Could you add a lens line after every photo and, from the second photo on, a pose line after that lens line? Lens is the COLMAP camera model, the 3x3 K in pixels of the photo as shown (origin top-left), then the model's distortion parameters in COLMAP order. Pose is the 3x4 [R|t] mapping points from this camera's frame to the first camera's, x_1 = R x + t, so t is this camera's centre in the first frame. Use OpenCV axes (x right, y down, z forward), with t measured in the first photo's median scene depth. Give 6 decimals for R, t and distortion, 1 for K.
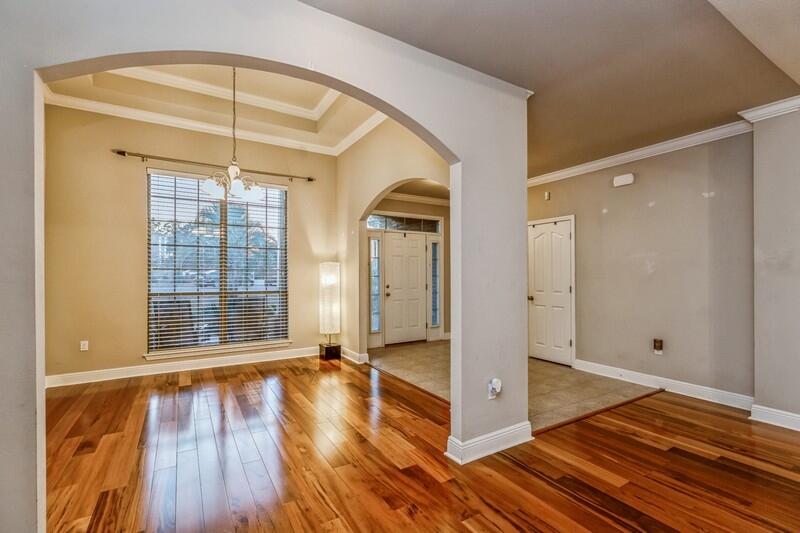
lens RADIAL K [[360.4, 0, 397.5], [0, 360.4, 270.8], [0, 0, 1]] dist [0.006334, -0.001283]
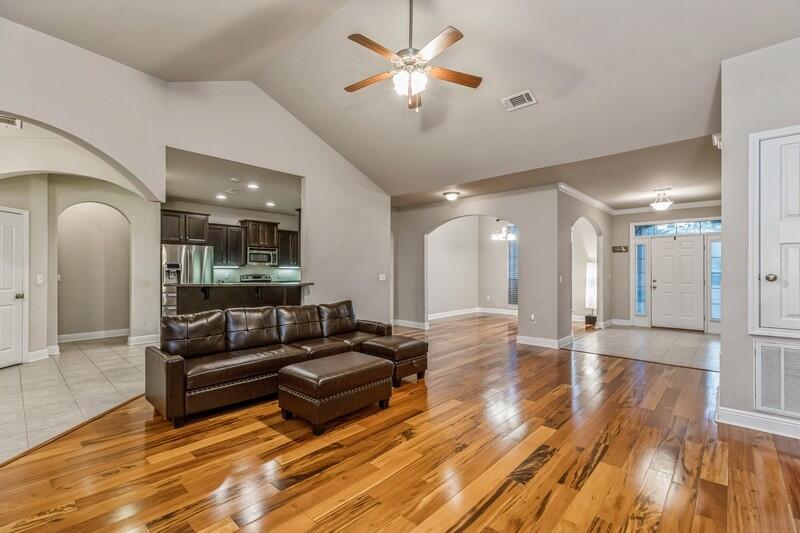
lens RADIAL K [[360.4, 0, 397.9], [0, 360.4, 268.4], [0, 0, 1]] dist [0.006334, -0.001283]
pose [[0.268877, -0.001835, -0.963173, 1.223703], [0.007444, 0.999972, 0.000173, -0.008473], [0.963146, -0.007217, 0.268884, -0.262429]]
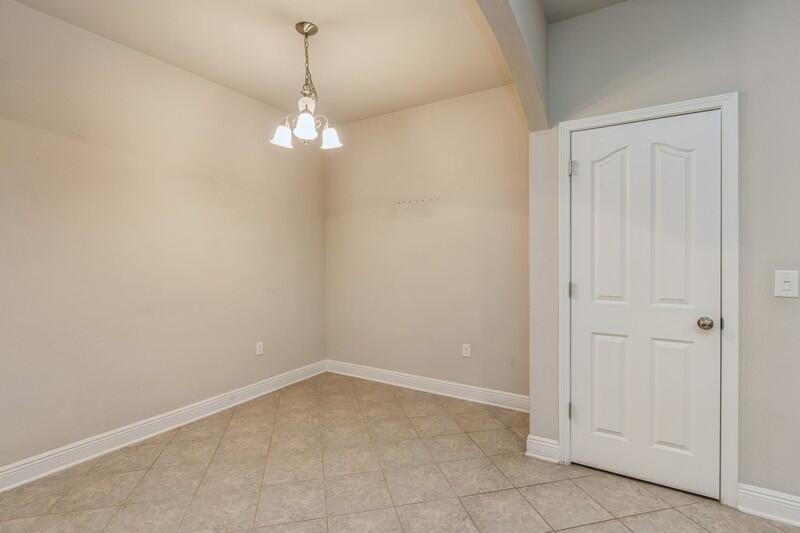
lens RADIAL K [[371.5, 0, 406.7], [0, 371.5, 263.4], [0, 0, 1]] dist [-0.003806, -0.000904]
pose [[-0.952807, 0.003542, 0.303555, 0.163673], [0.002656, 0.999991, -0.003333, -0.002558], [-0.303564, -0.002369, -0.952808, -0.526793]]
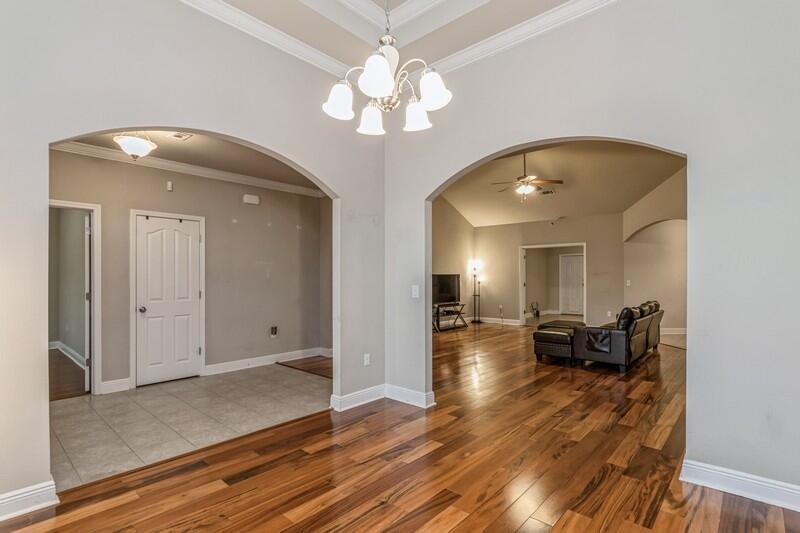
lens RADIAL K [[393.8, 0, 404.4], [0, 393.8, 267.5], [0, 0, 1]] dist [0.000043, -0.001897]
pose [[-0.293019, 0.029773, 0.955643, -0.669240], [-0.004476, 0.999461, -0.032511, 0.011748], [-0.956096, -0.013803, -0.292728, 0.791071]]
